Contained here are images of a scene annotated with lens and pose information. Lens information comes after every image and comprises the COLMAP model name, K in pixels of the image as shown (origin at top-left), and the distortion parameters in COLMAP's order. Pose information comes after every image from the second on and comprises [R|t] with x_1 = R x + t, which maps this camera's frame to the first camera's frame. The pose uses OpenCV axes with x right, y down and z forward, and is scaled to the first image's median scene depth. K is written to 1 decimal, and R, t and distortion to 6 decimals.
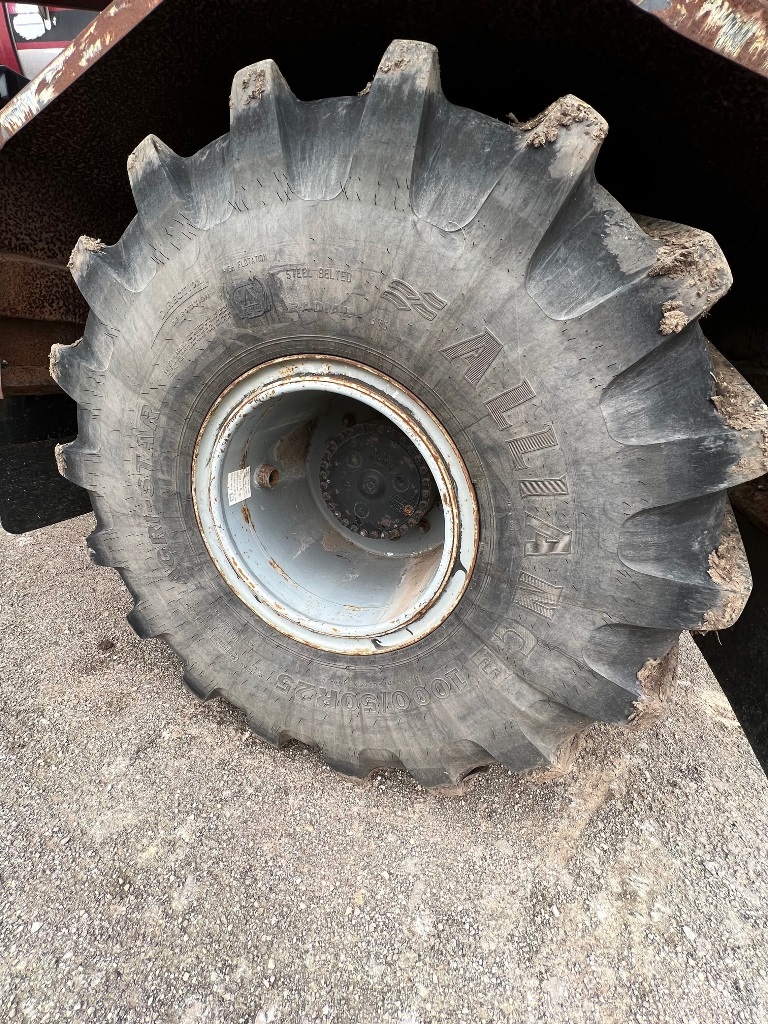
lens RADIAL K [[408.5, 0, 386.2], [0, 408.5, 510.3], [0, 0, 1]] dist [-0.003633, 0.000362]
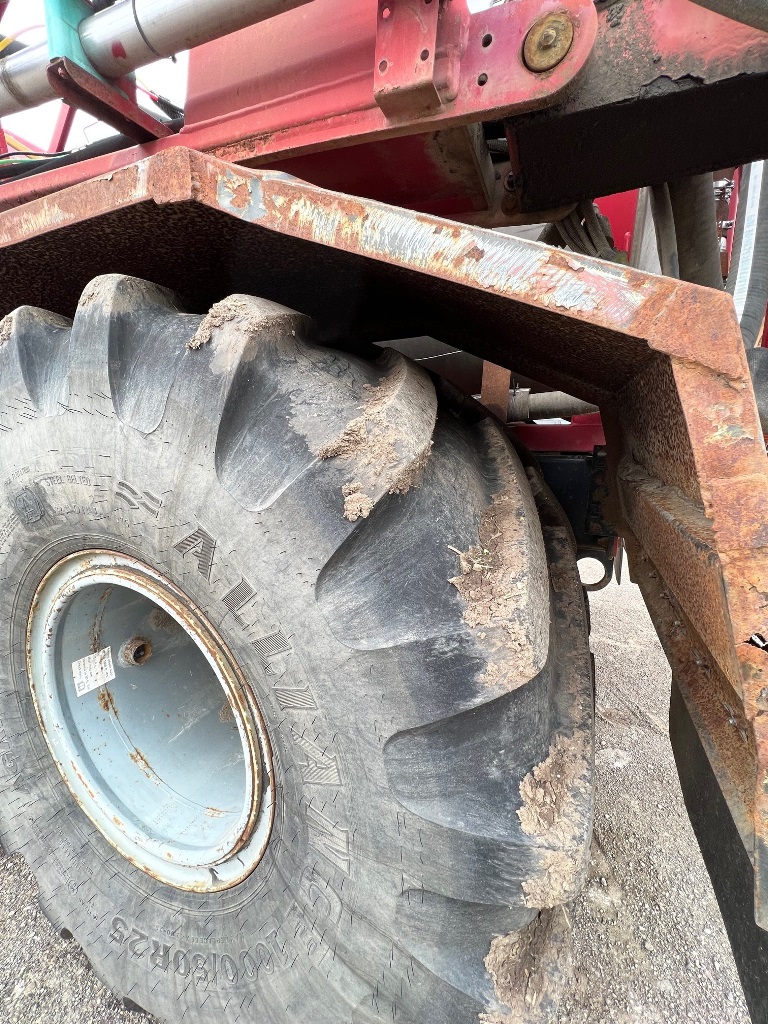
lens RADIAL K [[408.5, 0, 386.2], [0, 408.5, 510.3], [0, 0, 1]] dist [-0.003633, 0.000362]
pose [[0.986247, -0.127404, -0.105287, 0.717417], [0.100689, 0.968314, -0.228539, -0.219593], [0.131068, 0.214794, 0.967825, 0.179106]]
